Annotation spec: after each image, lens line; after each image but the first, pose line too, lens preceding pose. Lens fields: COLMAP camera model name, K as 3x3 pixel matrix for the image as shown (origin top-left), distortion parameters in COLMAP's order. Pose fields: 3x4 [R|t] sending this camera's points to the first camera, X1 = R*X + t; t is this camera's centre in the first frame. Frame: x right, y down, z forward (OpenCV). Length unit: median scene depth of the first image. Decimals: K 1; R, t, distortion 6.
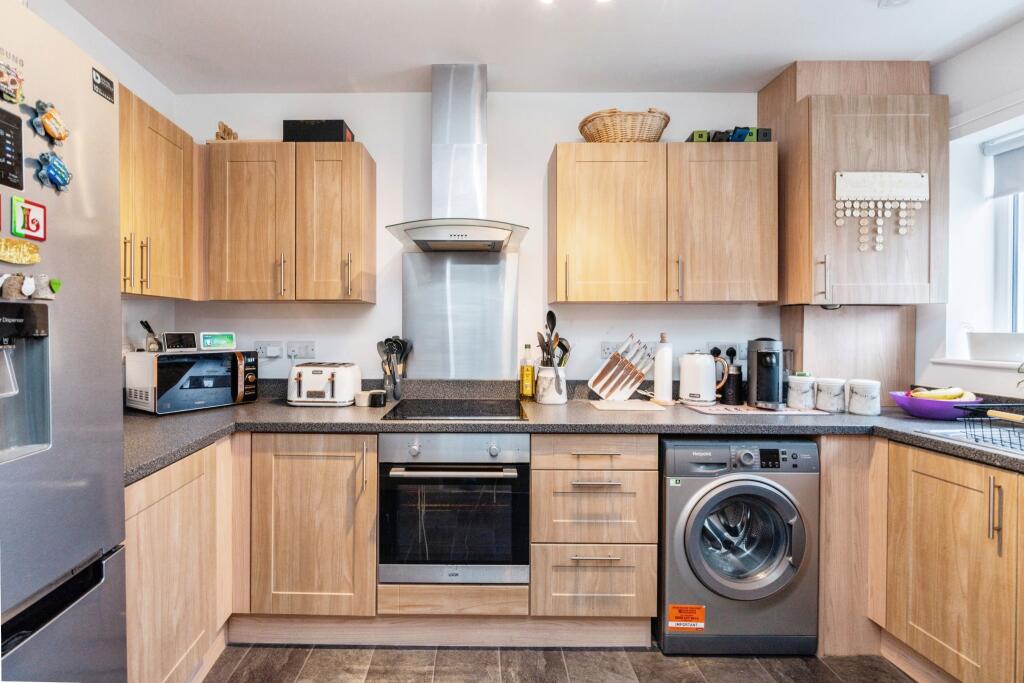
lens RADIAL K [[453.7, 0, 507.7], [0, 453.7, 326.5], [0, 0, 1]] dist [0.001664, 0.000169]
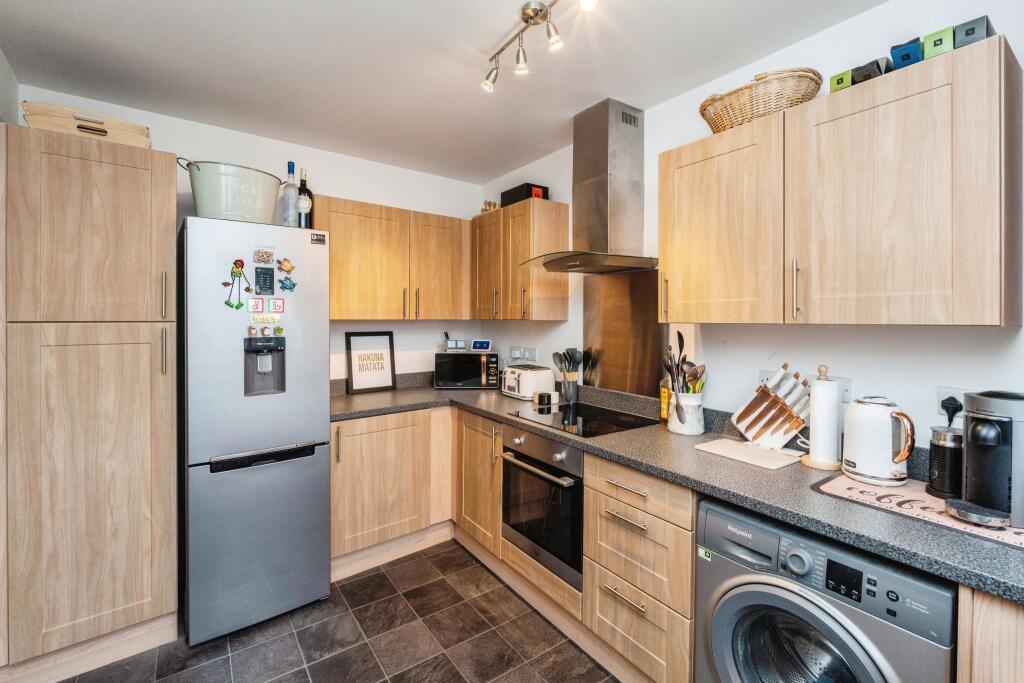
lens RADIAL K [[453.7, 0, 520.5], [0, 453.7, 317.3], [0, 0, 1]] dist [0.001664, 0.000169]
pose [[0.589492, 0.002369, -0.807771, 0.813576], [-0.006448, 0.999978, -0.001773, -0.073113], [0.807748, 0.006253, 0.589494, 0.252727]]
